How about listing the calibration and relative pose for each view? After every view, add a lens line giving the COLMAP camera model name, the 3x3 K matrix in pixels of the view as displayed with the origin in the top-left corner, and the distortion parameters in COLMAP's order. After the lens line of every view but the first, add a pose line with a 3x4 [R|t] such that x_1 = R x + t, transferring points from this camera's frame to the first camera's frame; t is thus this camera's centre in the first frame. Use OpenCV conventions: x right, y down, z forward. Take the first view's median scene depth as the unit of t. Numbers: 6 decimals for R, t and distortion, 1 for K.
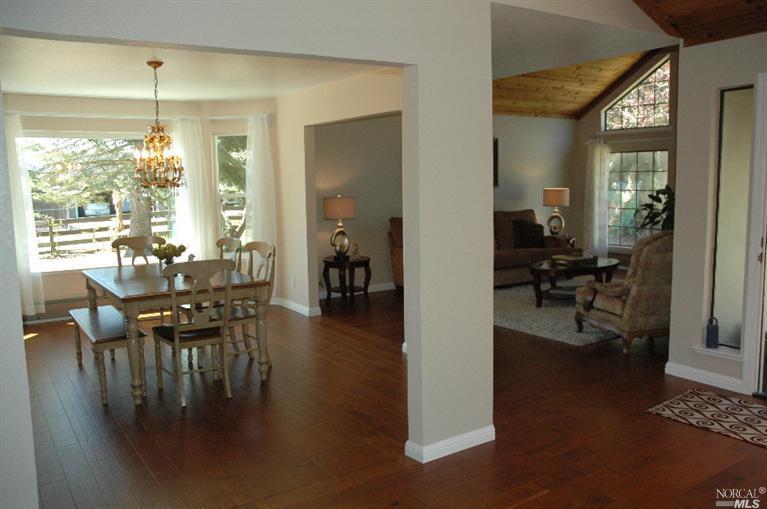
lens RADIAL K [[633.9, 0, 383.5], [0, 633.9, 254.5], [0, 0, 1]] dist [-0.159891, 0.176902]
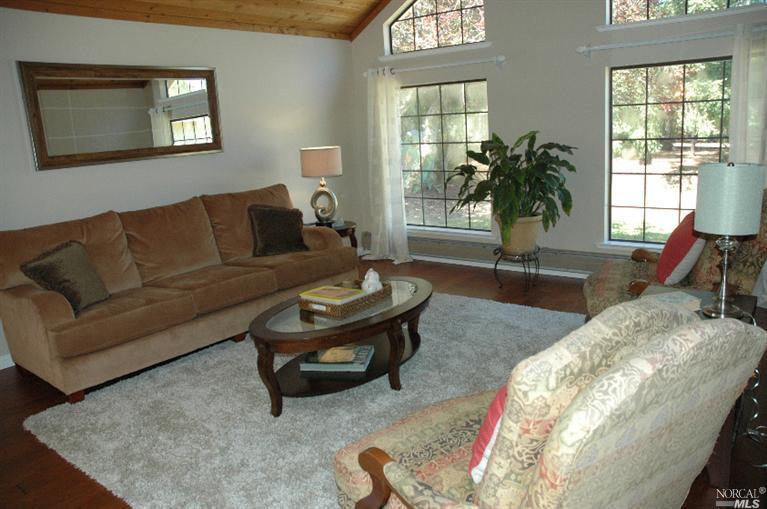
lens RADIAL K [[633.9, 0, 383.5], [0, 633.9, 254.5], [0, 0, 1]] dist [-0.159891, 0.176902]
pose [[0.949208, -0.100742, 0.298086, 0.136373], [0.077992, 0.993125, 0.087287, -0.048964], [-0.304831, -0.059606, 0.950540, 0.373902]]
